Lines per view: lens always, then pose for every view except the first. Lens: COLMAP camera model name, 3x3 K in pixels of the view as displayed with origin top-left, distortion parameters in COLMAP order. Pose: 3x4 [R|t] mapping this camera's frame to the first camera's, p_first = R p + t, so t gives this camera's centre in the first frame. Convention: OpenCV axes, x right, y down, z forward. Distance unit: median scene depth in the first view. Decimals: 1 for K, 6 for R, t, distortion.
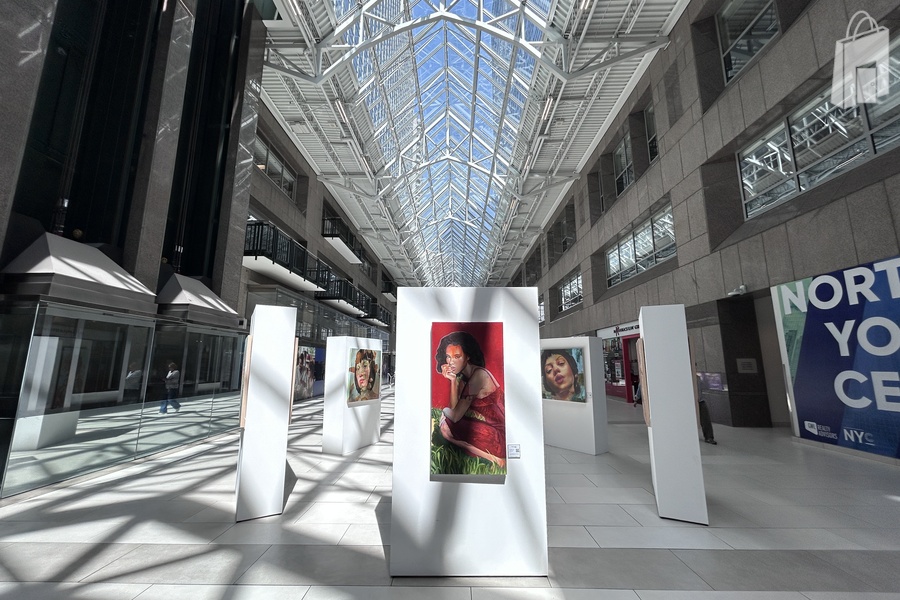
lens RADIAL K [[364.0, 0, 450.2], [0, 364.0, 304.5], [0, 0, 1]] dist [-0.002467, 0.000287]
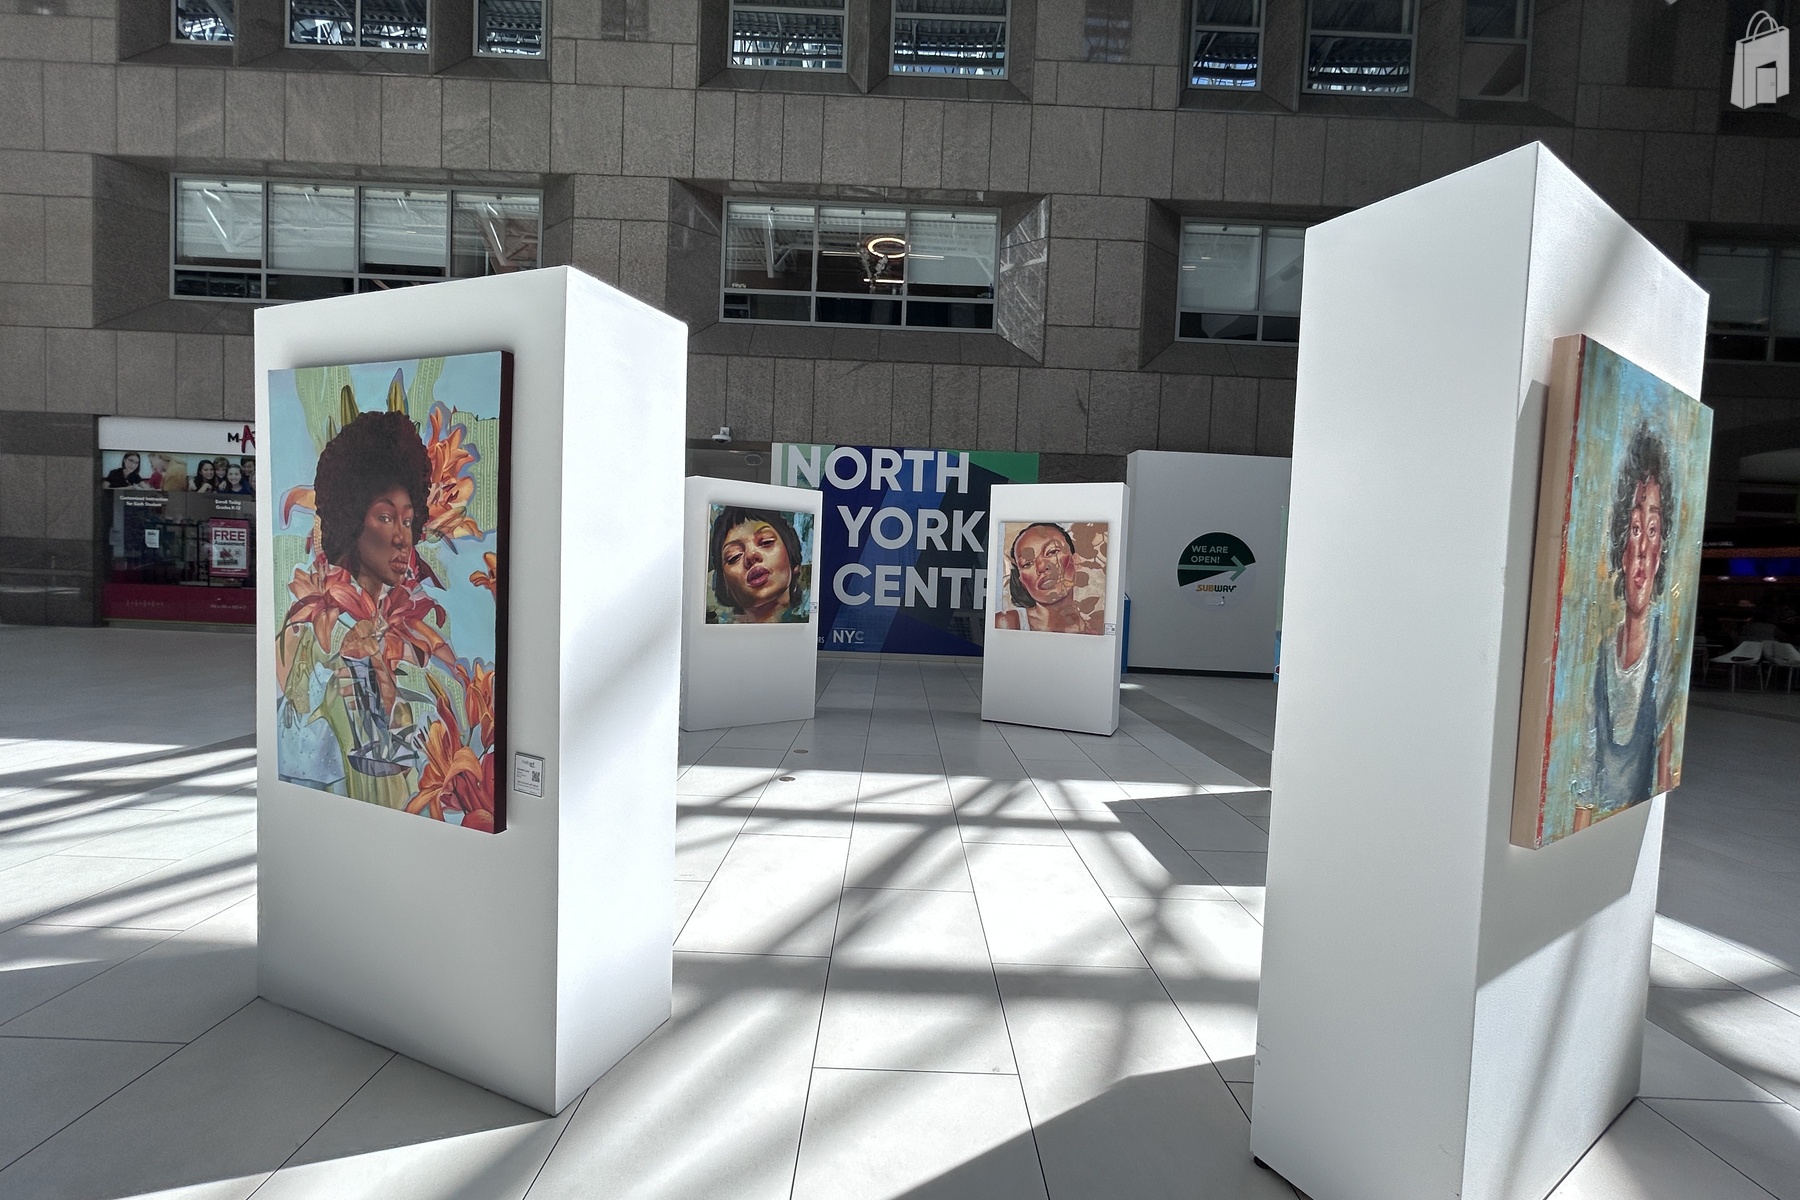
lens RADIAL K [[728.0, 0, 895.7], [0, 728.0, 599.7], [0, 0, 1]] dist [-0.002467, 0.000287]
pose [[-0.019869, -0.042667, 0.998892, -0.583426], [-0.201212, 0.978818, 0.037807, 0.165194], [-0.979346, -0.200238, -0.028033, 0.855594]]
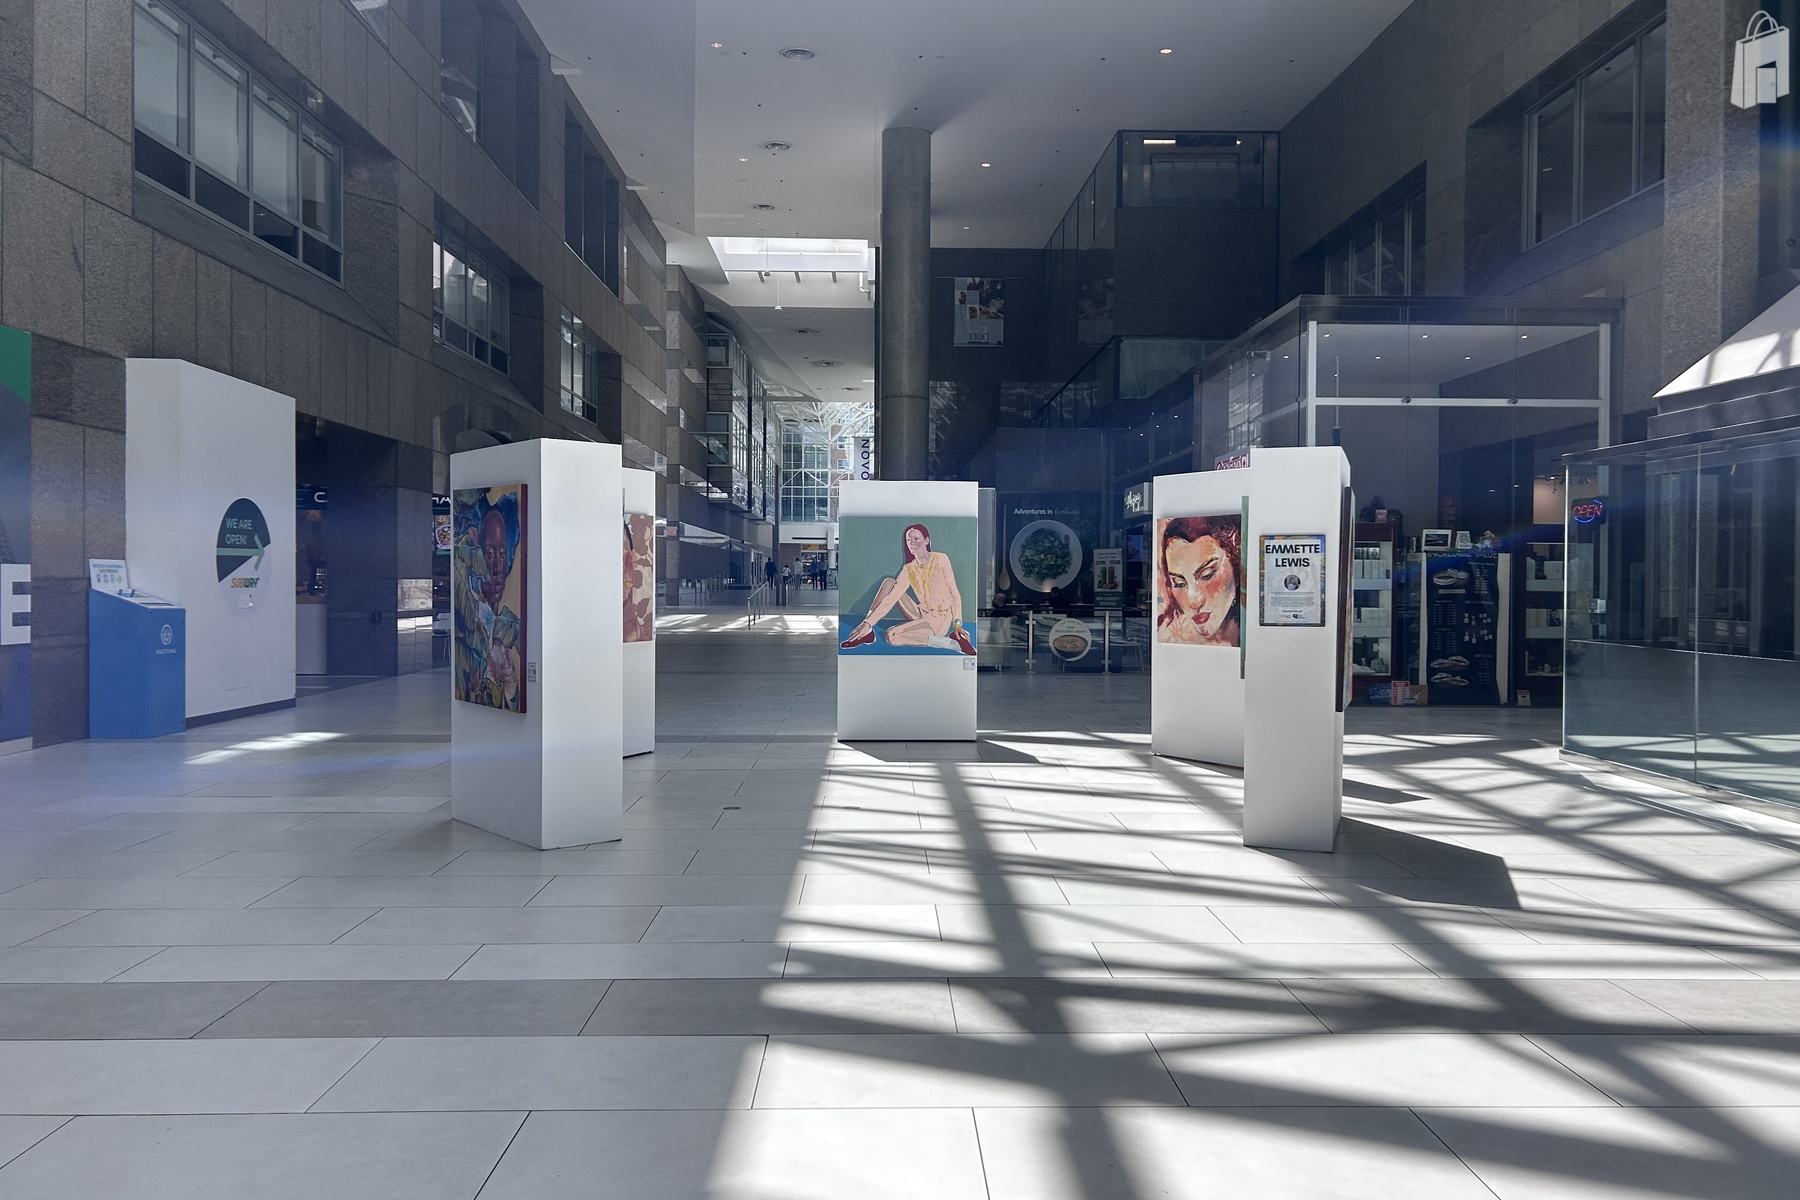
lens RADIAL K [[1352.9, 0, 891.6], [0, 1352.9, 596.7], [0, 0, 1]] dist [0.064253, -0.052160]
pose [[-0.999672, -0.006854, -0.024672, 0.087819], [-0.003106, 0.988854, -0.148856, 0.366226], [0.025418, -0.148730, -0.988551, 2.078278]]
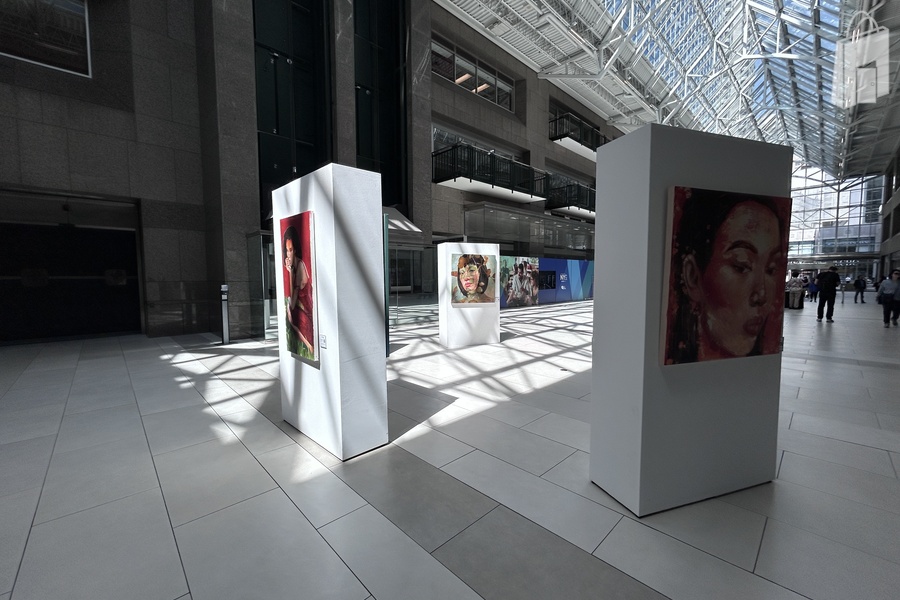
lens RADIAL K [[364.0, 0, 448.8], [0, 364.0, 301.8], [0, 0, 1]] dist [-0.002467, 0.000287]
pose [[0.702604, 0.043166, -0.710270, 0.458452], [0.121055, 0.976357, 0.179086, 0.063567], [0.701208, -0.211809, 0.680767, 0.235724]]
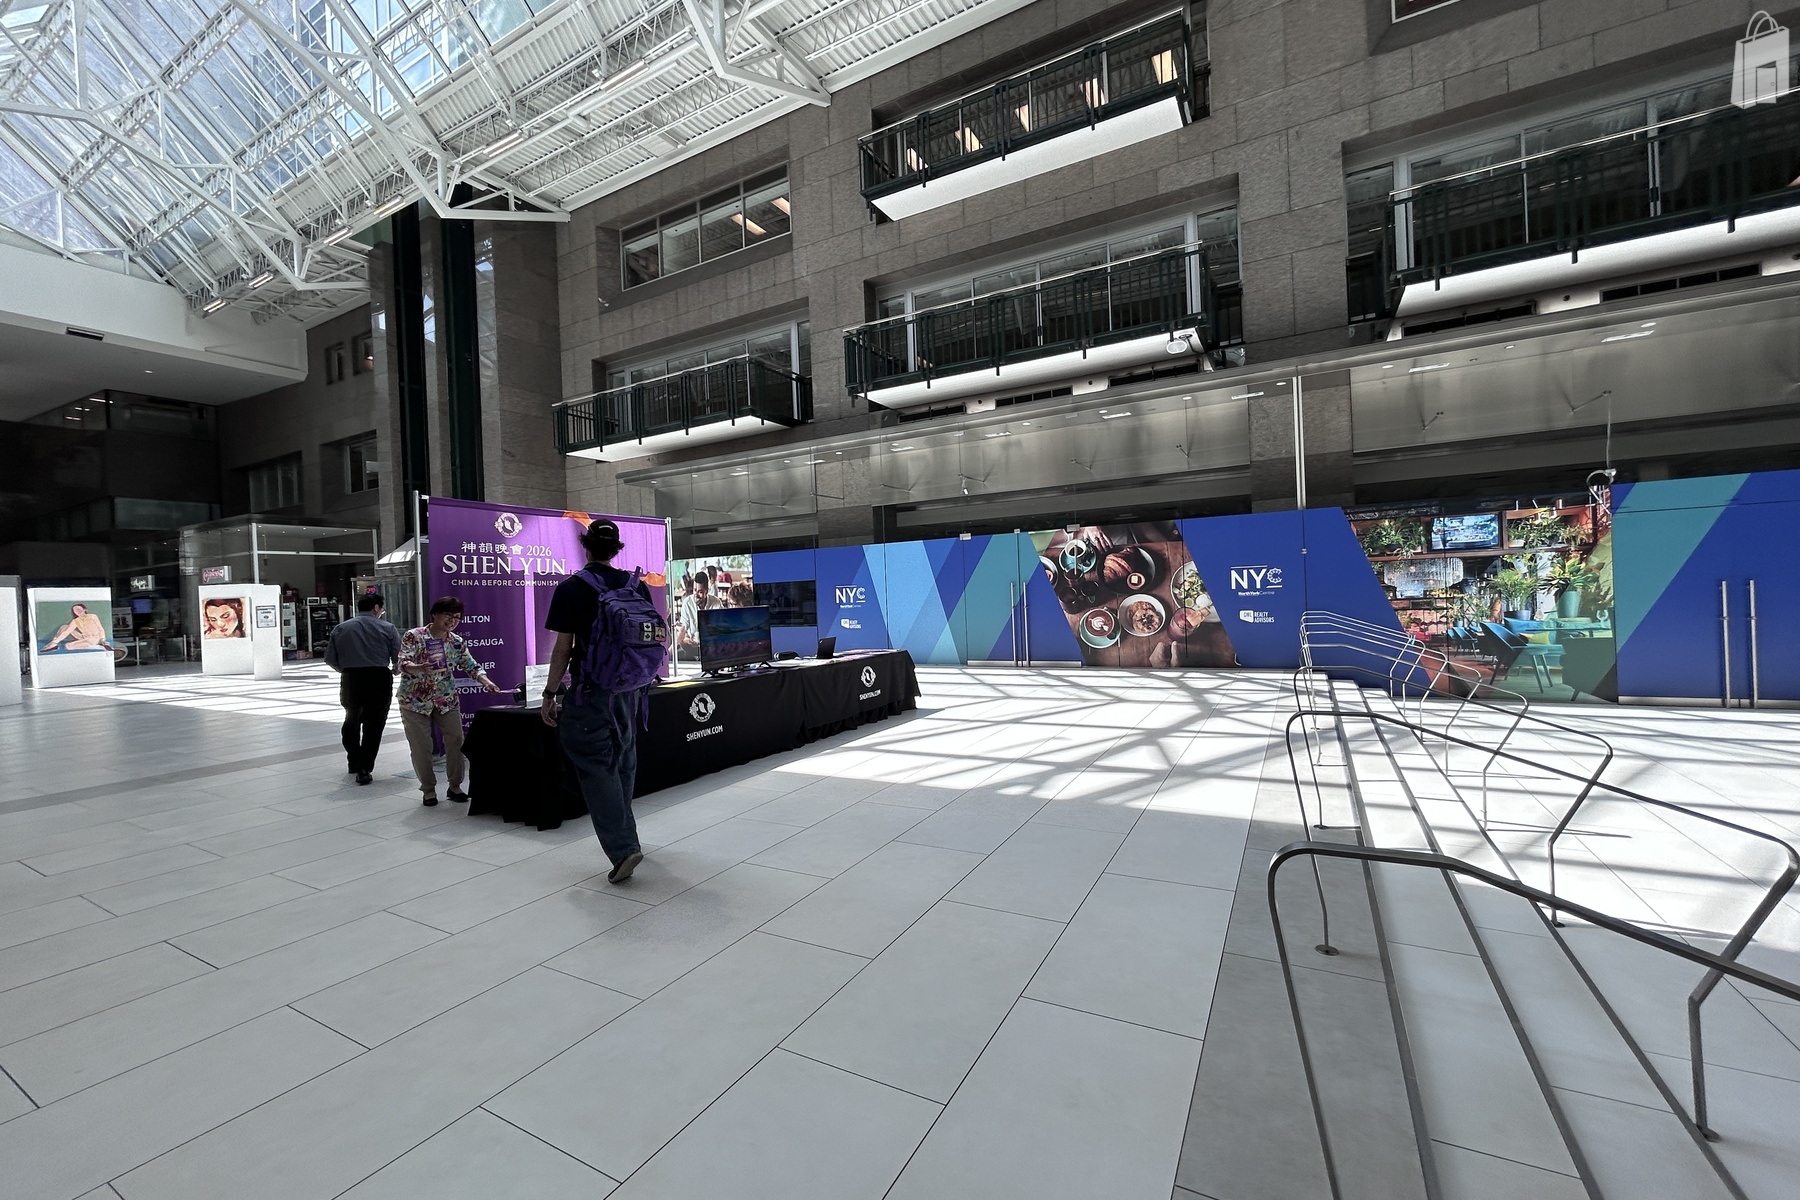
lens RADIAL K [[728.0, 0, 903.7], [0, 728.0, 595.2], [0, 0, 1]] dist [-0.002467, 0.000287]
pose [[-0.477376, 0.019381, -0.878485, 0.798857], [0.180098, 0.980690, -0.076231, 0.664605], [0.860044, -0.194605, -0.471649, 3.862957]]
